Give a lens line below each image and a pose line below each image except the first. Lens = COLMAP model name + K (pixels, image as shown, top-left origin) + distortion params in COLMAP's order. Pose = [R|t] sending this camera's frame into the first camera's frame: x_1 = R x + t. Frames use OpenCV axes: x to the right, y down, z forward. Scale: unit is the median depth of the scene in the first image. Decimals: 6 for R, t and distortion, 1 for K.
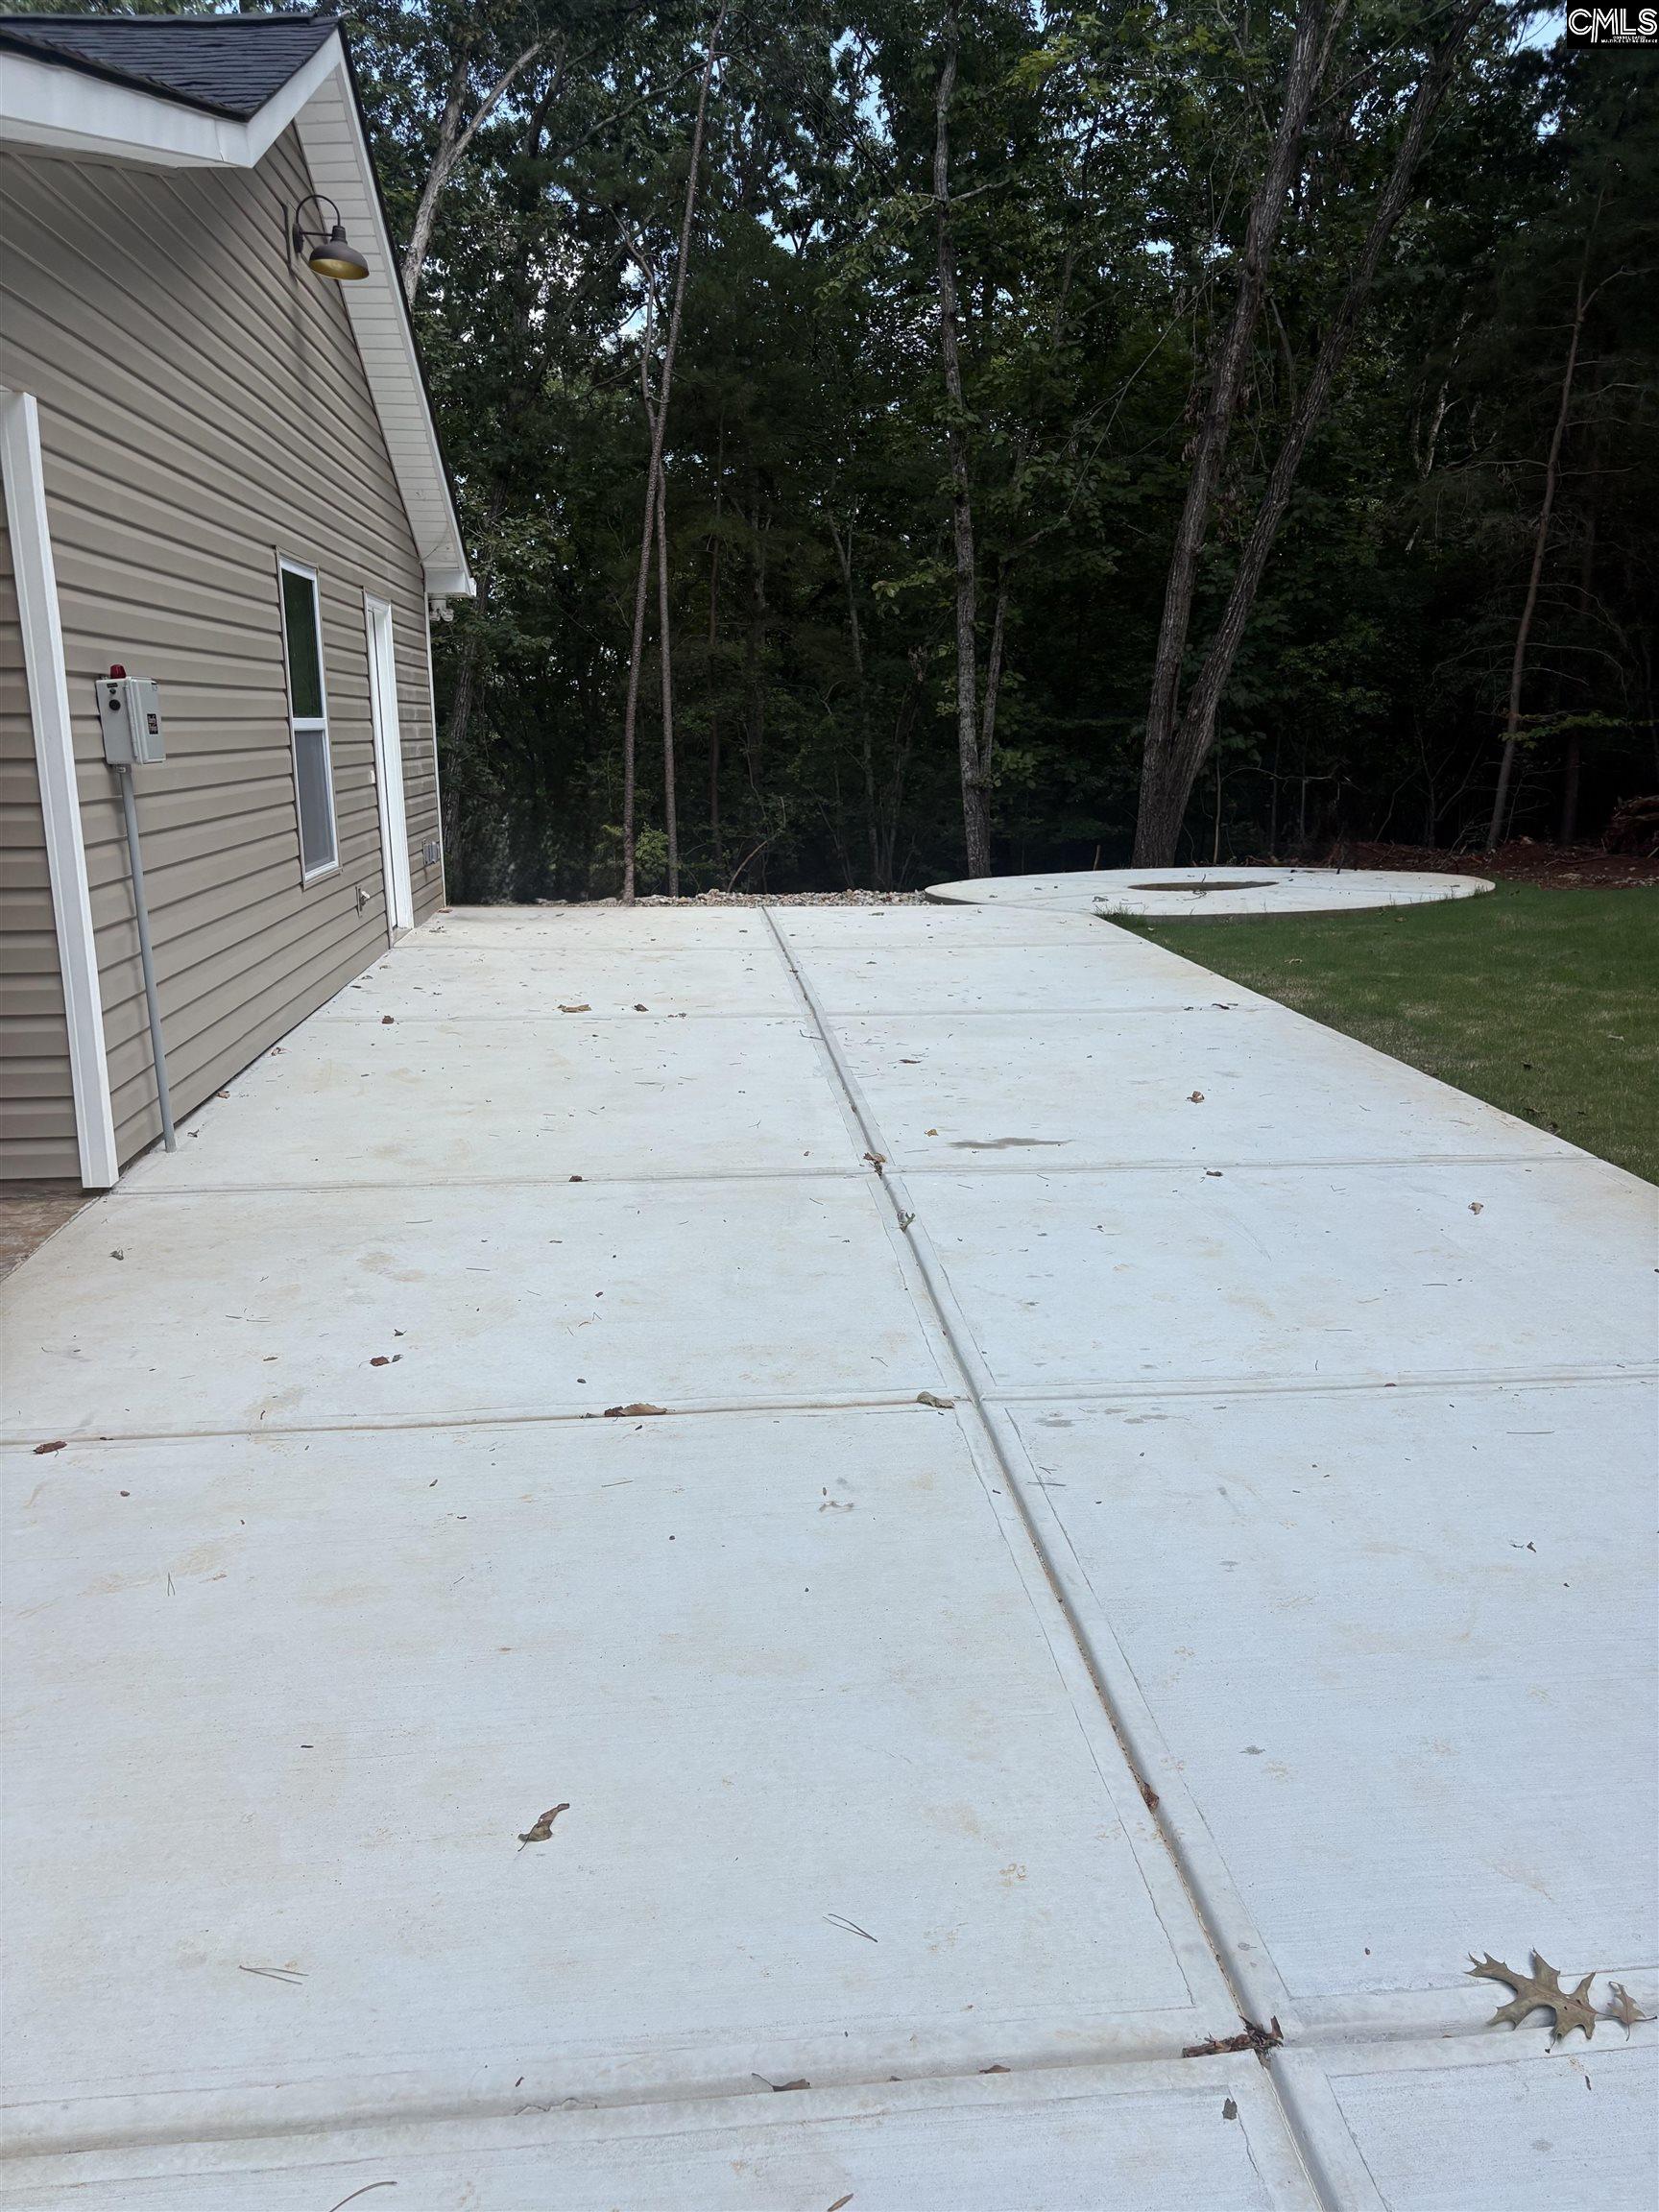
lens RADIAL K [[1692.0, 0, 826.9], [0, 1692.0, 1103.8], [0, 0, 1]] dist [0.047168, 0.001060]
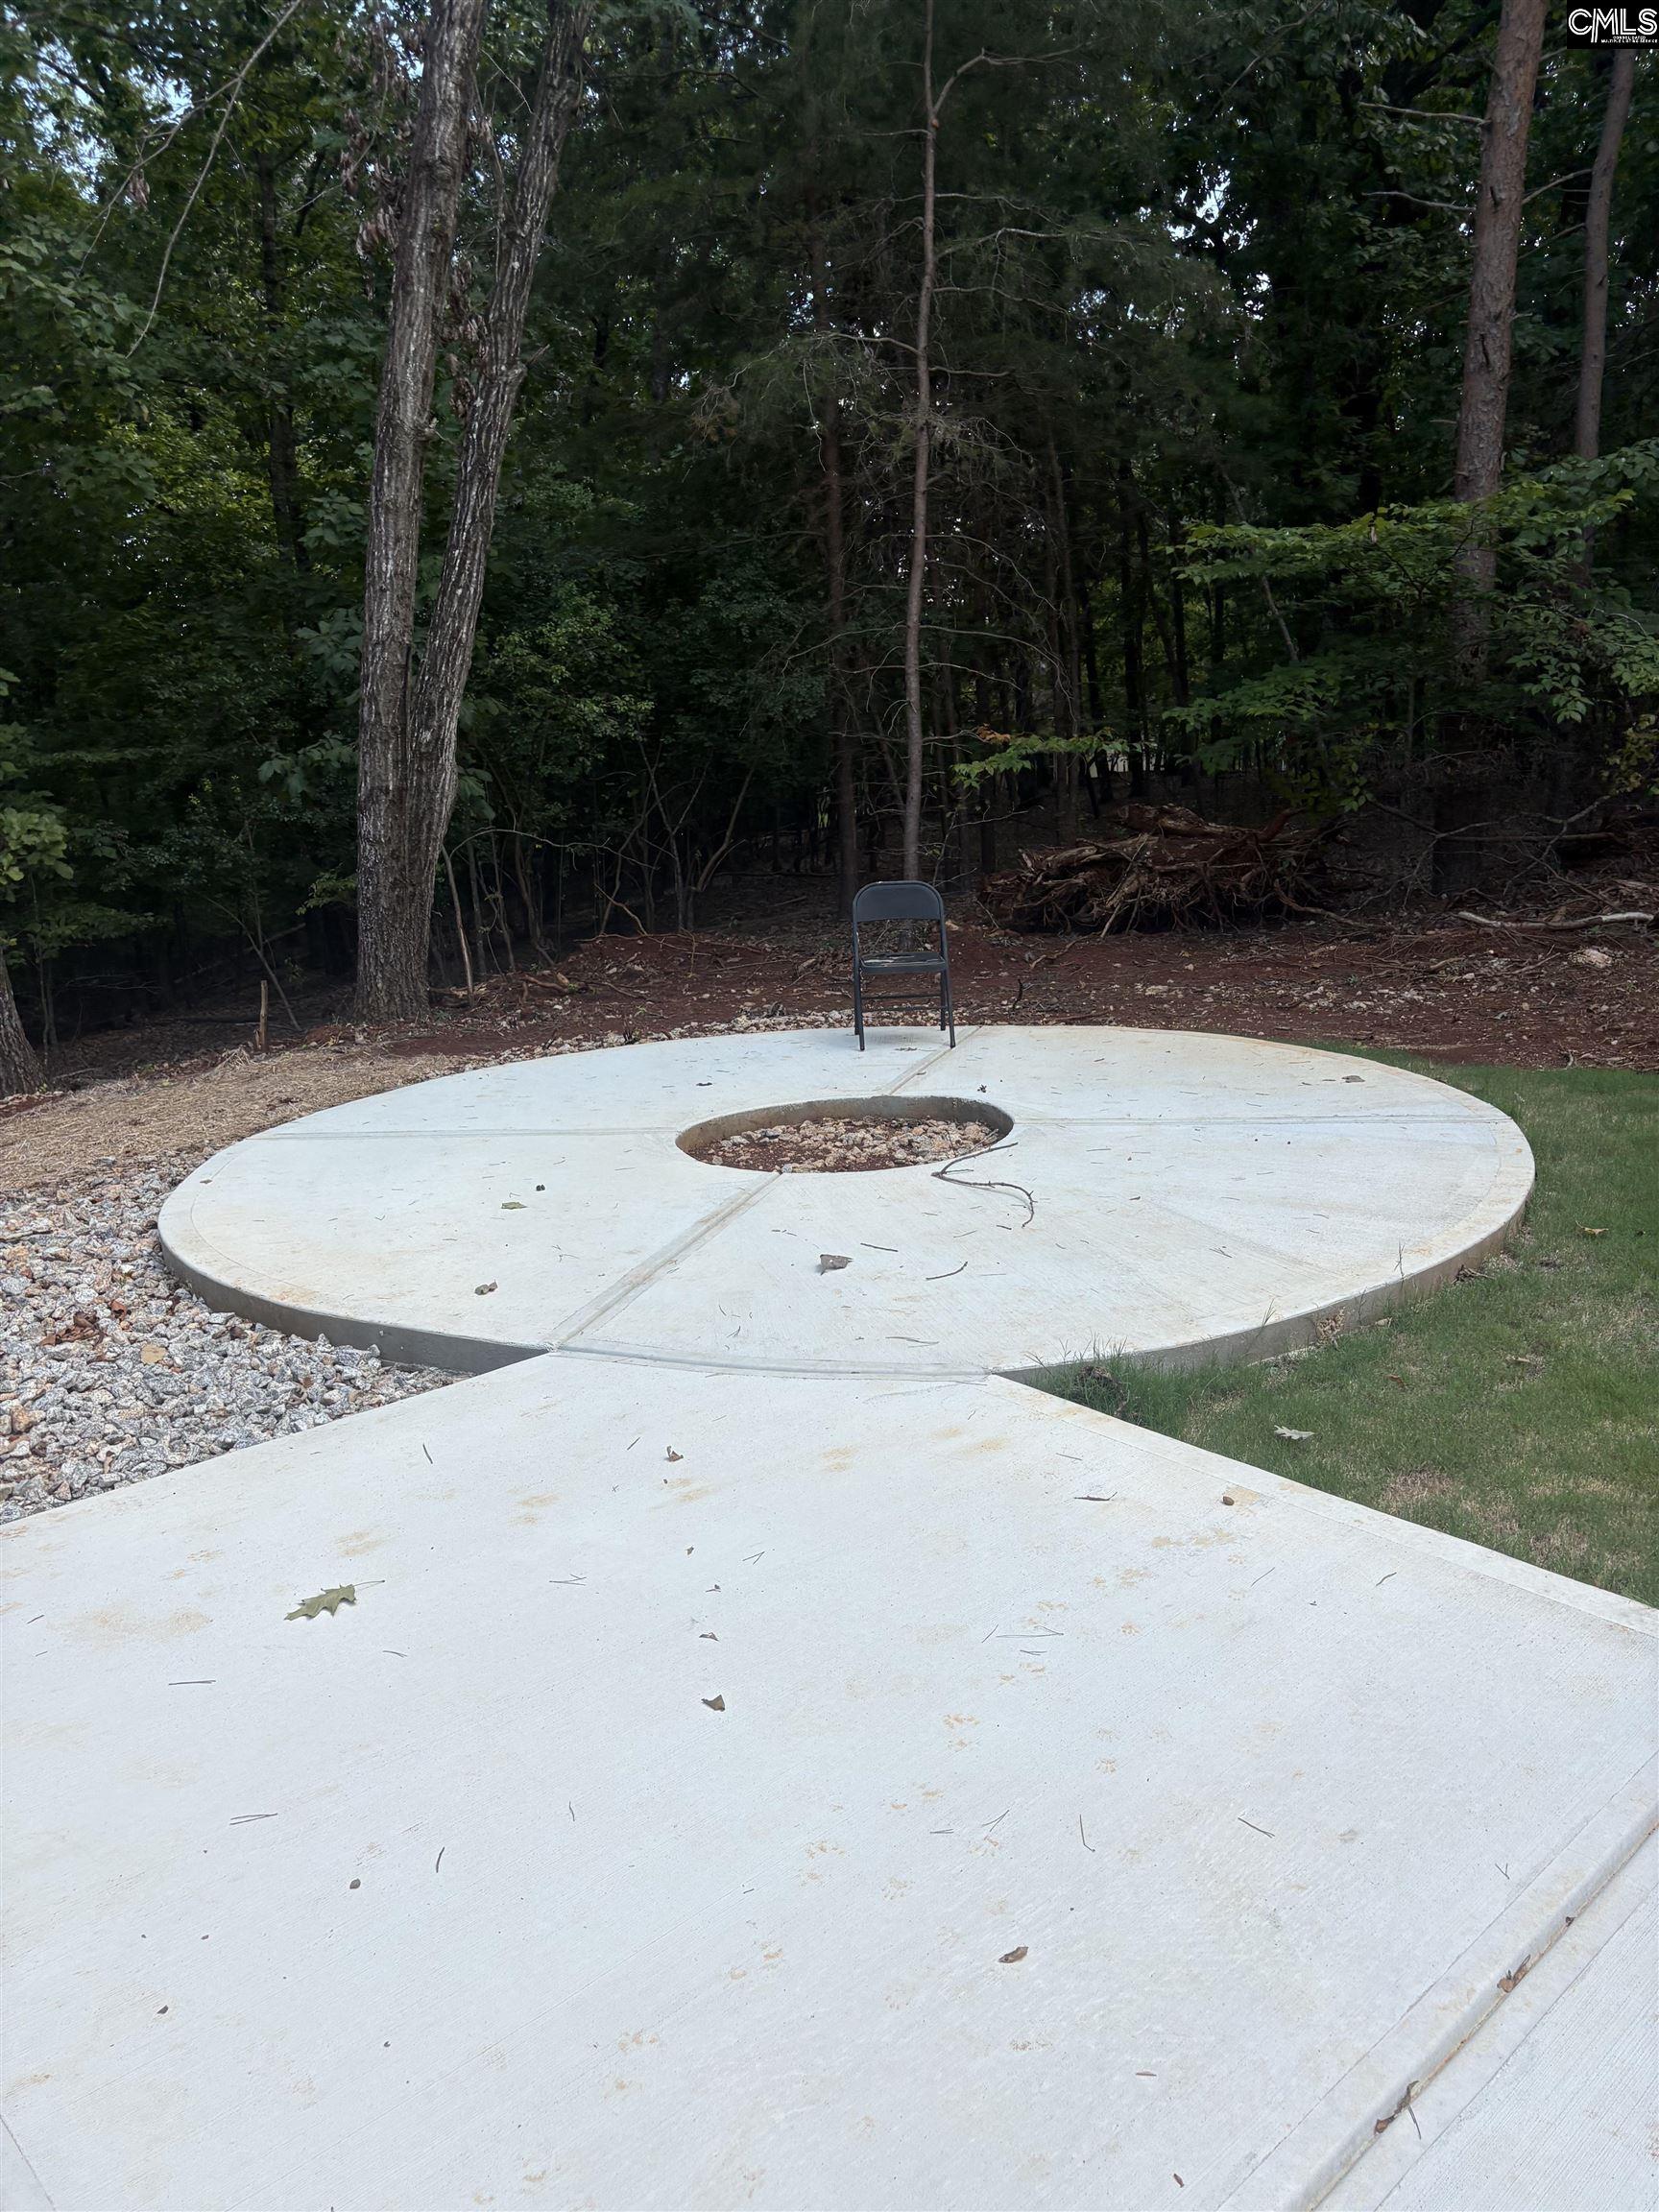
lens RADIAL K [[1692.0, 0, 829.6], [0, 1692.0, 1119.0], [0, 0, 1]] dist [0.047168, 0.001060]
pose [[0.794036, -0.146590, 0.589930, -0.026487], [0.151508, 0.987585, 0.041476, -0.115962], [-0.588687, 0.056446, 0.806388, 0.507007]]
